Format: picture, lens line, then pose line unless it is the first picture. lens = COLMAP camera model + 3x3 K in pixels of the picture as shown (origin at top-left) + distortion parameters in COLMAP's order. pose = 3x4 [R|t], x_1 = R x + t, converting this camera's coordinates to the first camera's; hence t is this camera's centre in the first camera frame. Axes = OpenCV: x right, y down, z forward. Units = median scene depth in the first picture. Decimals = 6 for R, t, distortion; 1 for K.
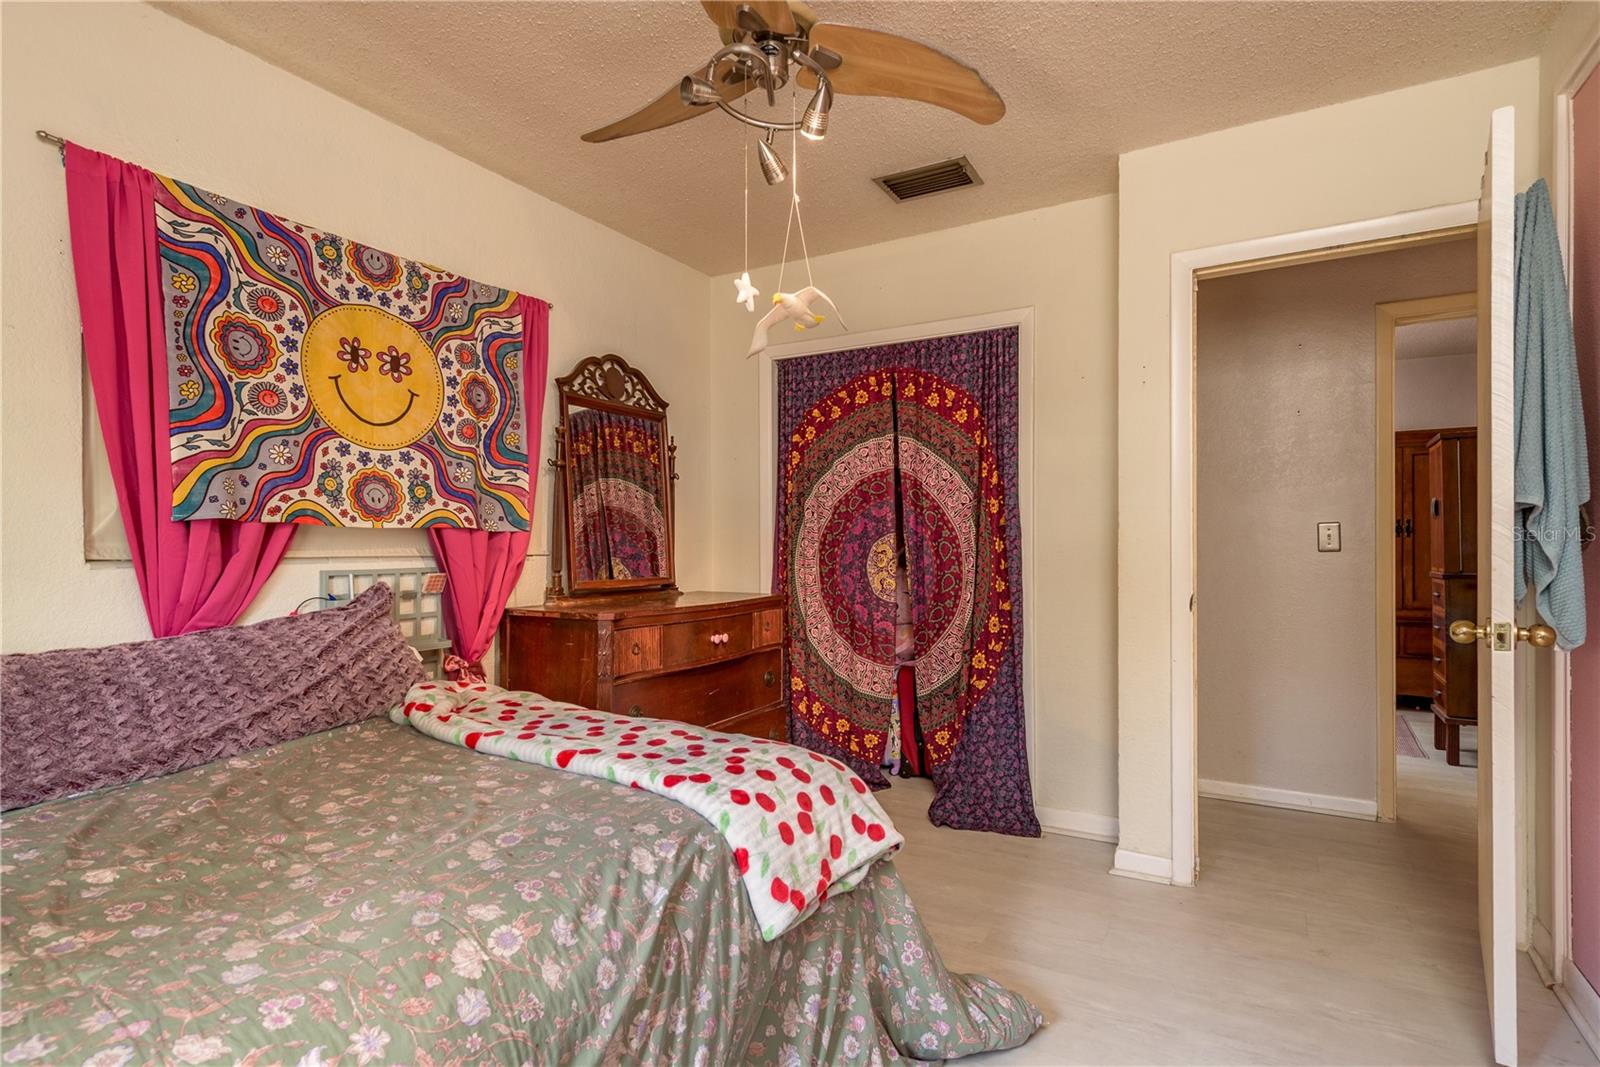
lens RADIAL K [[800.8, 0, 800.0], [0, 800.8, 533.5], [0, 0, 1]] dist [0.034019, -0.019478]
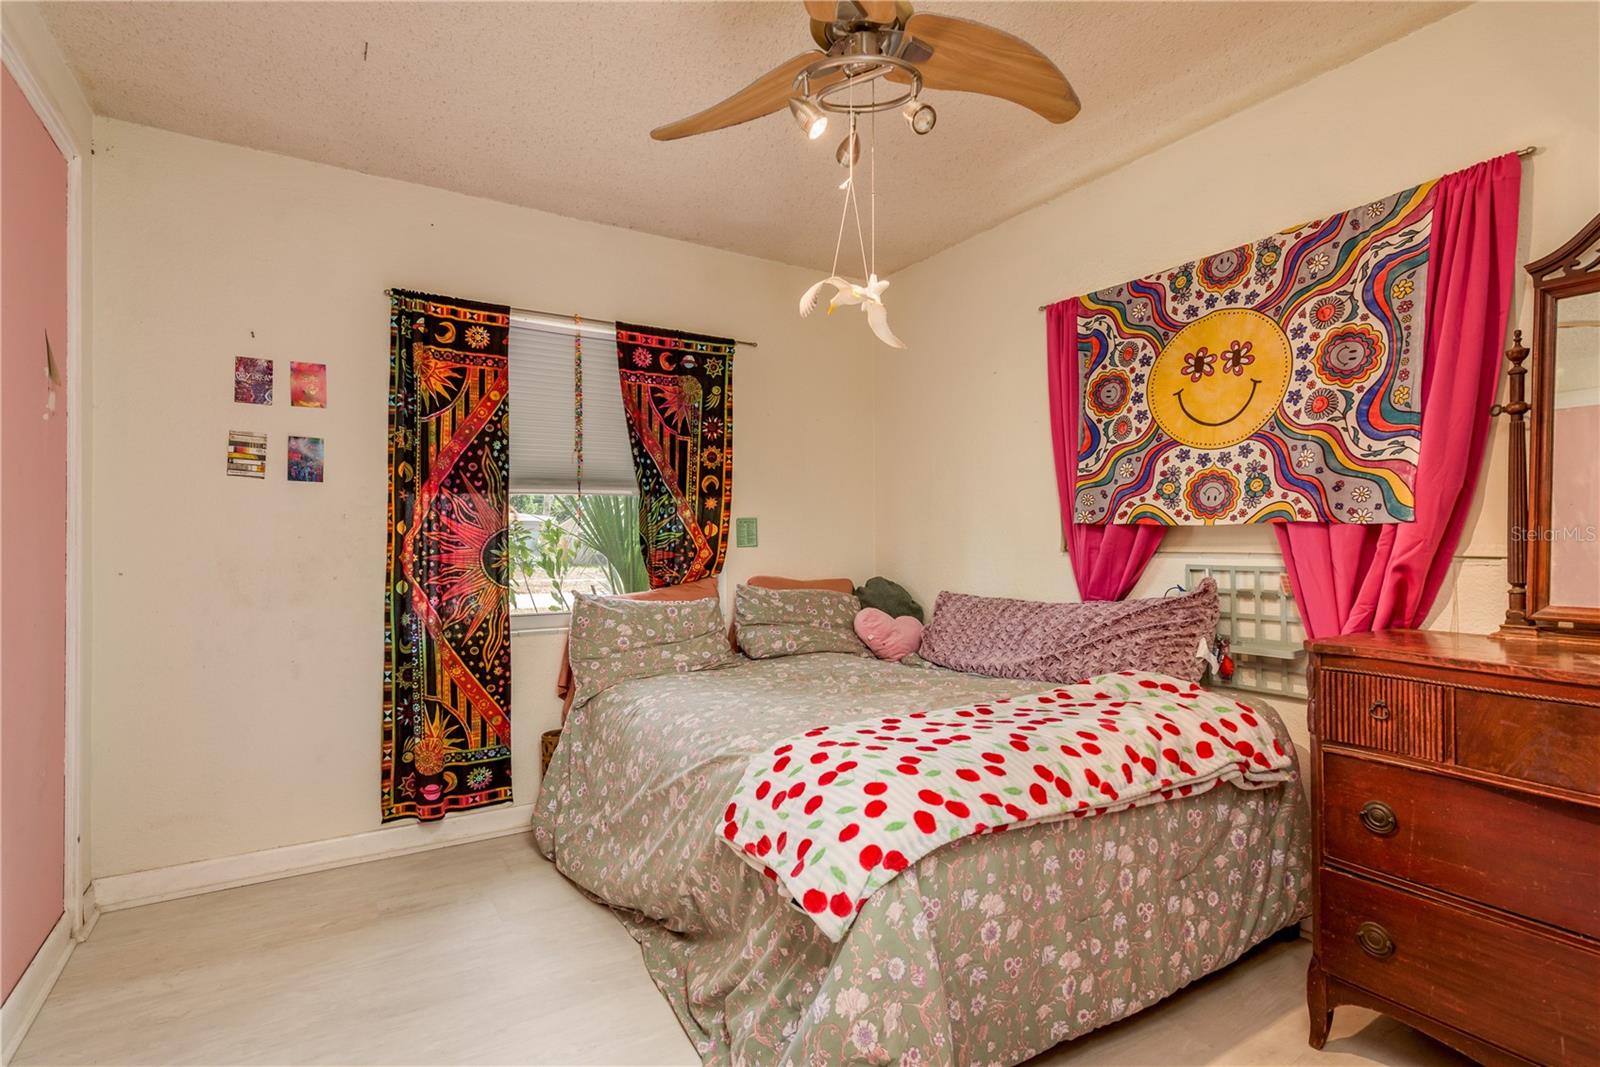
lens RADIAL K [[800.8, 0, 800.0], [0, 800.8, 533.5], [0, 0, 1]] dist [0.034019, -0.019478]
pose [[-0.478104, -0.011580, -0.878227, 0.632116], [0.009910, 0.999778, -0.018578, 0.017621], [0.878247, -0.017585, -0.477883, 1.025700]]
